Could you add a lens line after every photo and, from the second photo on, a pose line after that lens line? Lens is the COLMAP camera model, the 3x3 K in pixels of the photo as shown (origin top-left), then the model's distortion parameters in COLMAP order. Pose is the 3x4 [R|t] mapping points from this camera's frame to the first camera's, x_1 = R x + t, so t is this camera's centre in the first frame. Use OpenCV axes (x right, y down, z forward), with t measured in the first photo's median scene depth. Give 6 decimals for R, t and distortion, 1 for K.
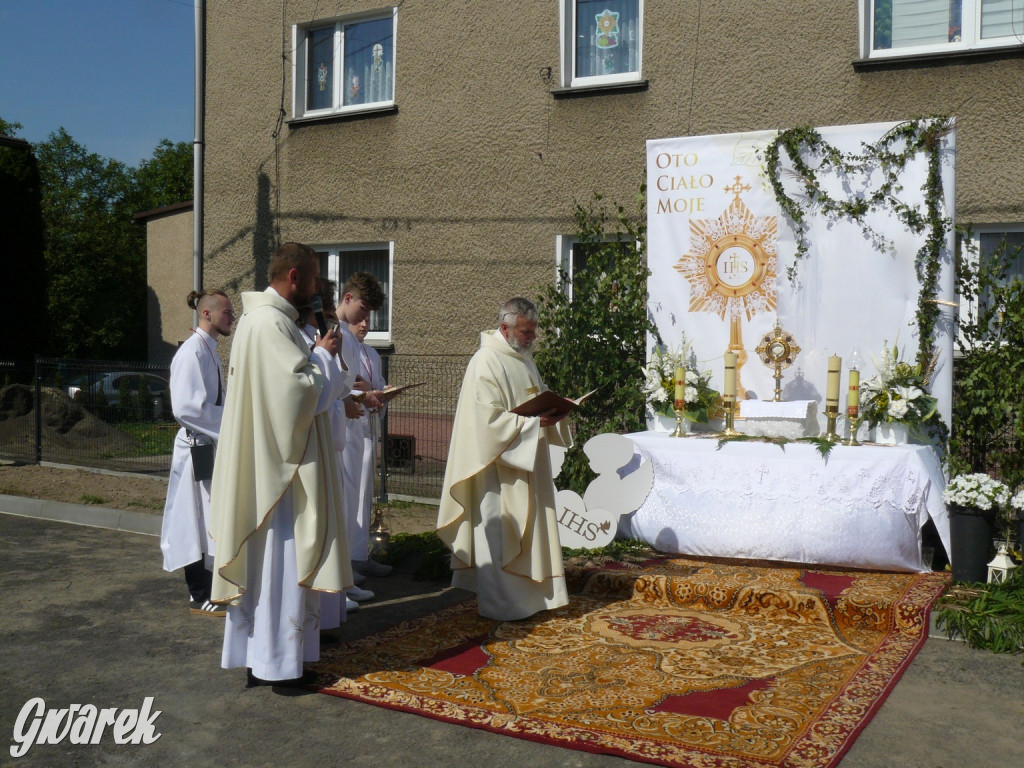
lens RADIAL K [[1101.0, 0, 514.7], [0, 1101.0, 394.3], [0, 0, 1]] dist [-0.189257, 0.220666]
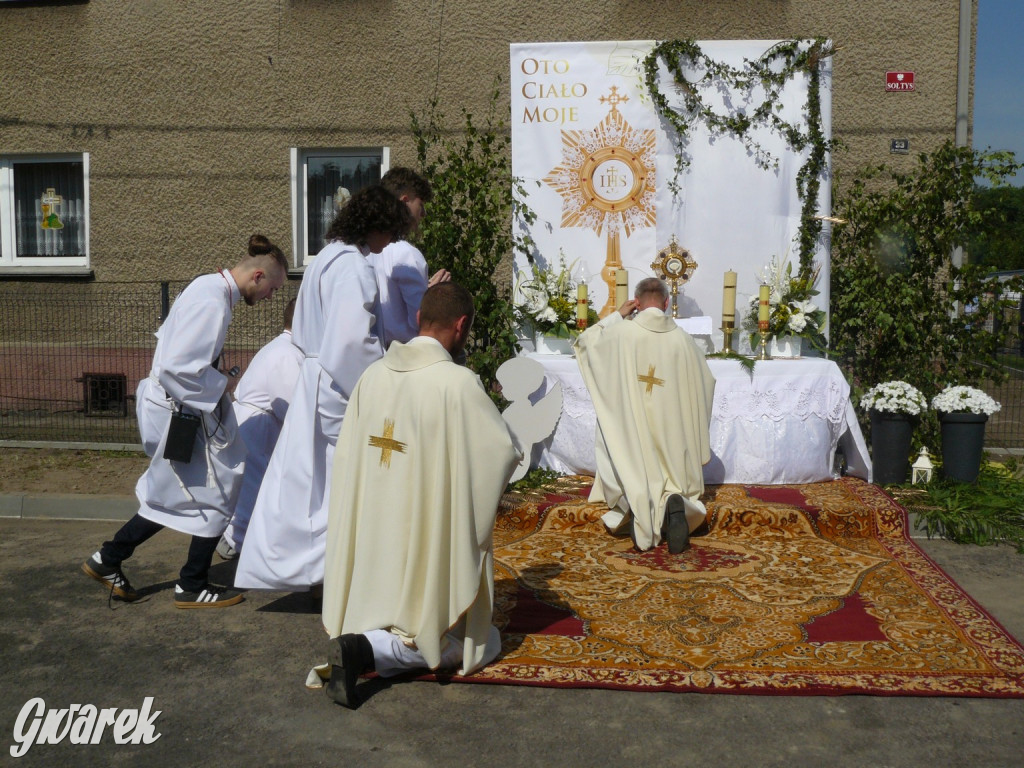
lens RADIAL K [[1101.0, 0, 514.7], [0, 1101.0, 394.3], [0, 0, 1]] dist [-0.189257, 0.220666]
pose [[0.916309, -0.055860, 0.396556, -0.293922], [0.028440, 0.996801, 0.074698, -0.003239], [-0.399460, -0.057169, 0.914966, 0.150595]]
